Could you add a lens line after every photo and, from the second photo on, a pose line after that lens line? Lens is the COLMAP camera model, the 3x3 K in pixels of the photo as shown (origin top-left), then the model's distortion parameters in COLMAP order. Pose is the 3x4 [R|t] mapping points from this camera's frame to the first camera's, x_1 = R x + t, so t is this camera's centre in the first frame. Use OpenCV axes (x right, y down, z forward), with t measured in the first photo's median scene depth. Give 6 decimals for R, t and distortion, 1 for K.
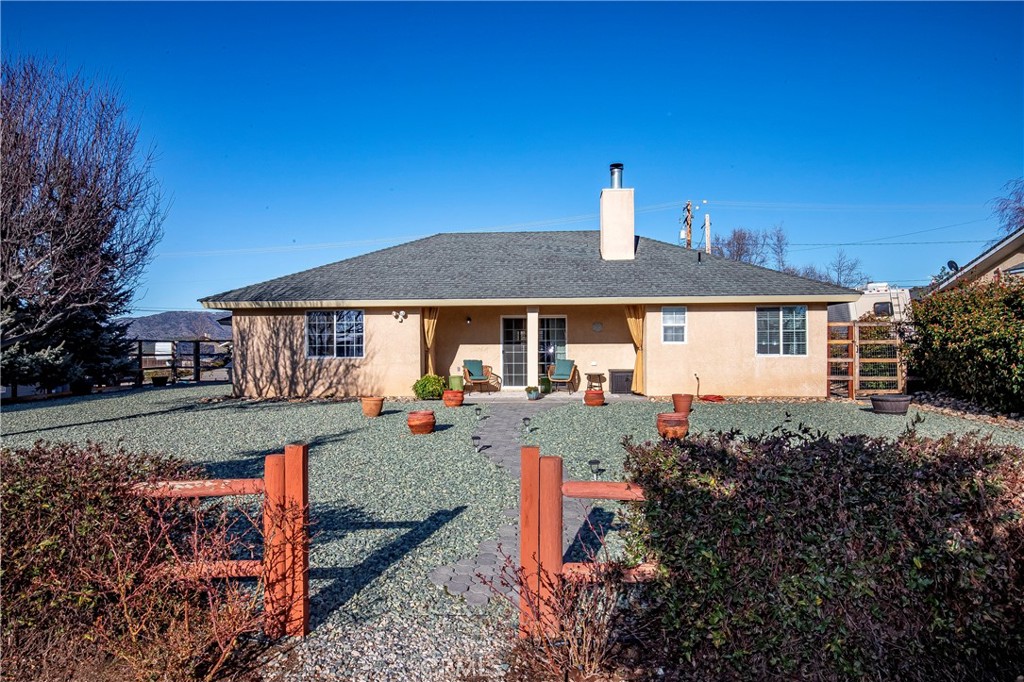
lens RADIAL K [[619.8, 0, 509.6], [0, 619.8, 338.4], [0, 0, 1]] dist [-0.002501, 0.000017]
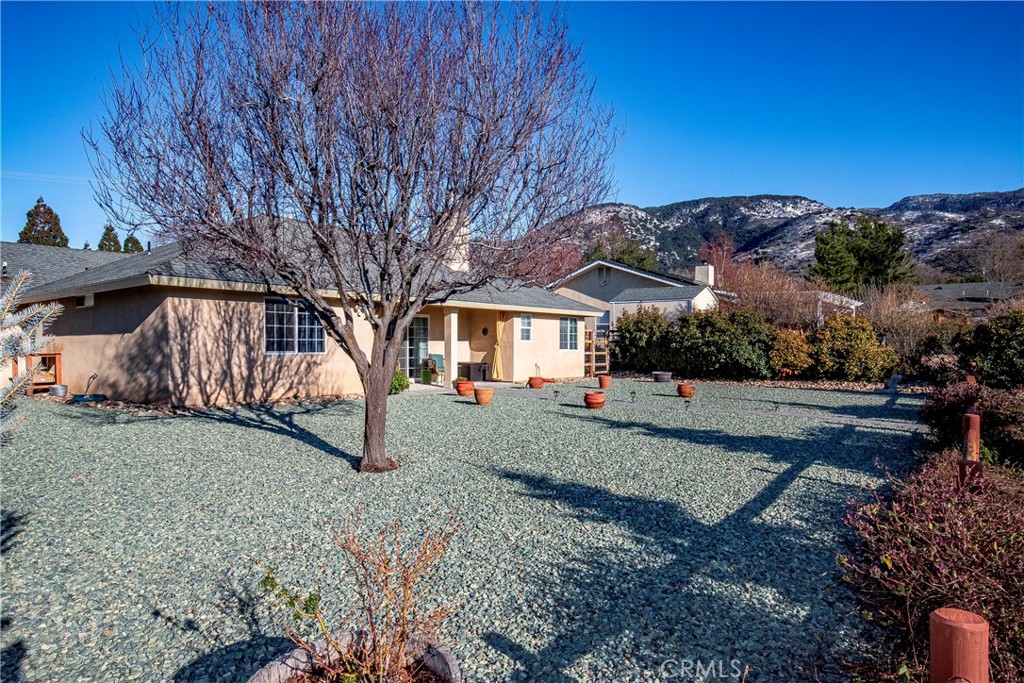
lens RADIAL K [[662.6, 0, 515.6], [0, 662.6, 342.6], [0, 0, 1]] dist [-0.022005, -0.000785]
pose [[0.526194, 0.006898, 0.850337, -0.906670], [-0.028189, 0.999559, 0.009335, -0.002147], [-0.849897, -0.028882, 0.526156, 0.249994]]
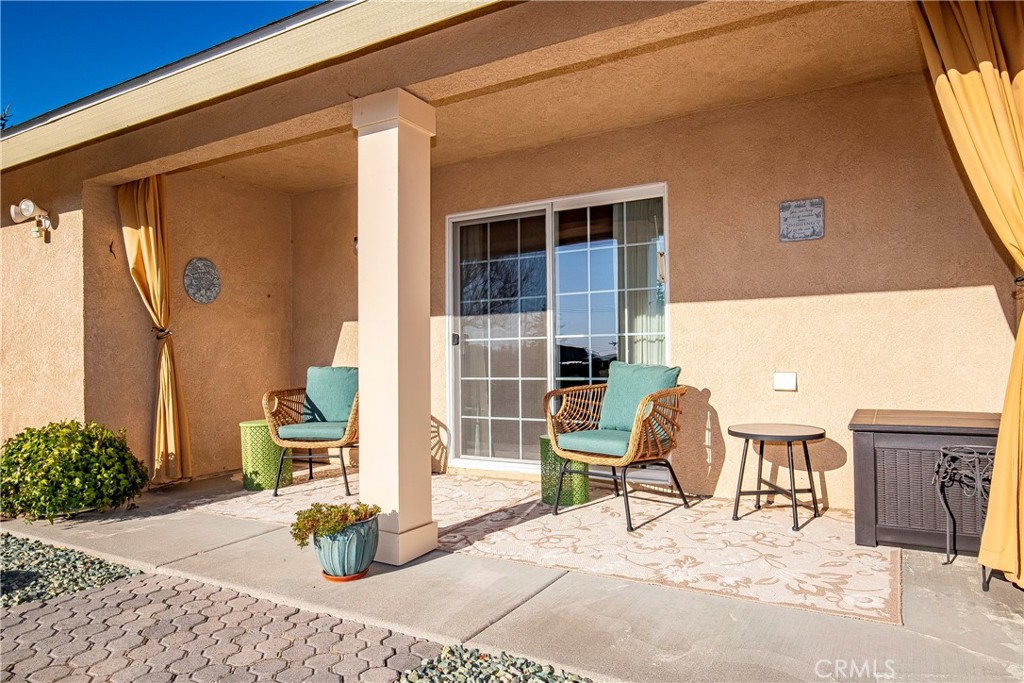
lens RADIAL K [[662.6, 0, 507.3], [0, 662.6, 368.7], [0, 0, 1]] dist [-0.022005, -0.000785]
pose [[0.907174, 0.001995, -0.420751, 0.156397], [0.014423, 0.999254, 0.035837, 0.026724], [0.420509, -0.038579, 0.906468, 0.793362]]
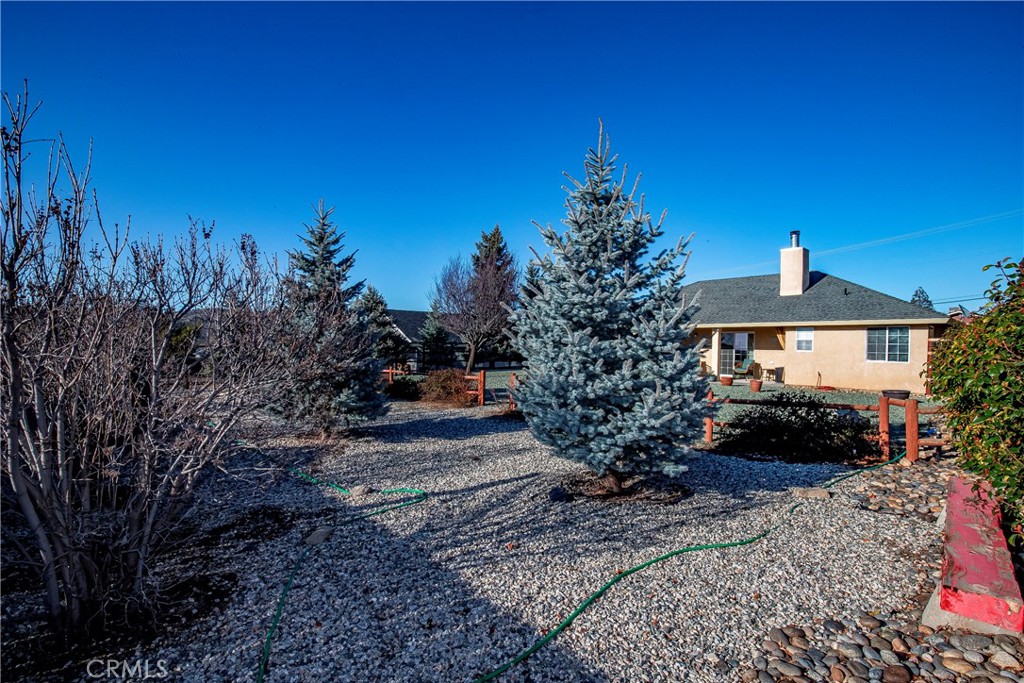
lens RADIAL K [[473.8, 0, 507.4], [0, 473.8, 347.0], [0, 0, 1]] dist [-0.003302, -0.000185]
pose [[0.711267, 0.018969, -0.702666, 0.535534], [-0.008156, 0.999791, 0.018734, -0.017510], [0.702874, -0.007594, 0.711273, -0.340930]]
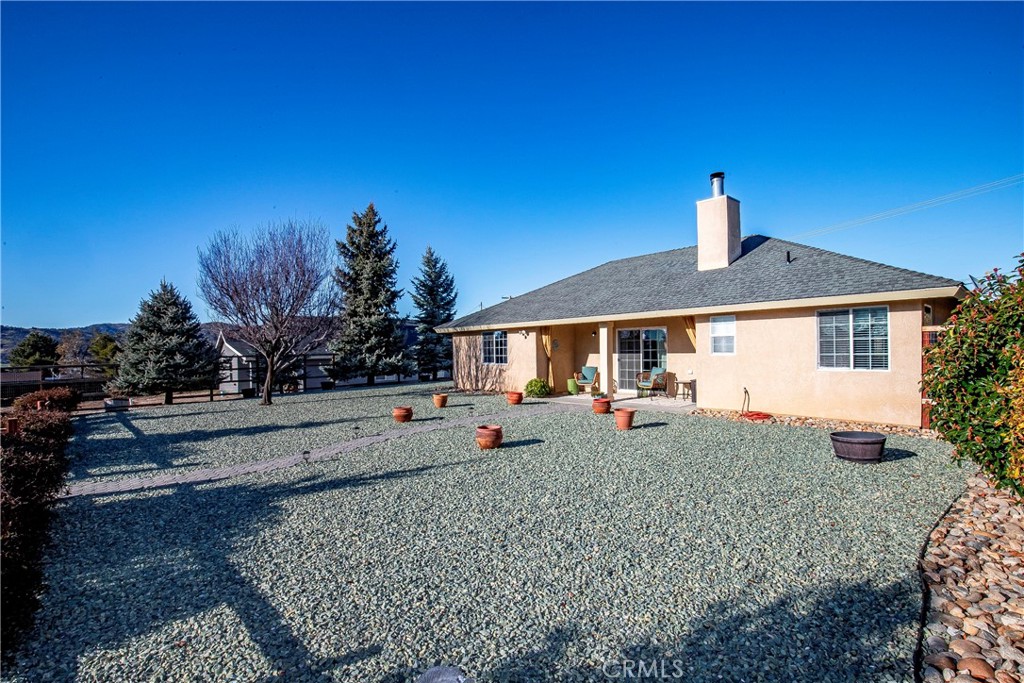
lens RADIAL K [[473.8, 0, 505.9], [0, 473.8, 349.9], [0, 0, 1]] dist [-0.003302, -0.000185]
pose [[0.719341, -0.008075, -0.694610, 0.501417], [0.023896, 0.999628, 0.013125, -0.015640], [0.694246, -0.026040, 0.719267, 0.225960]]
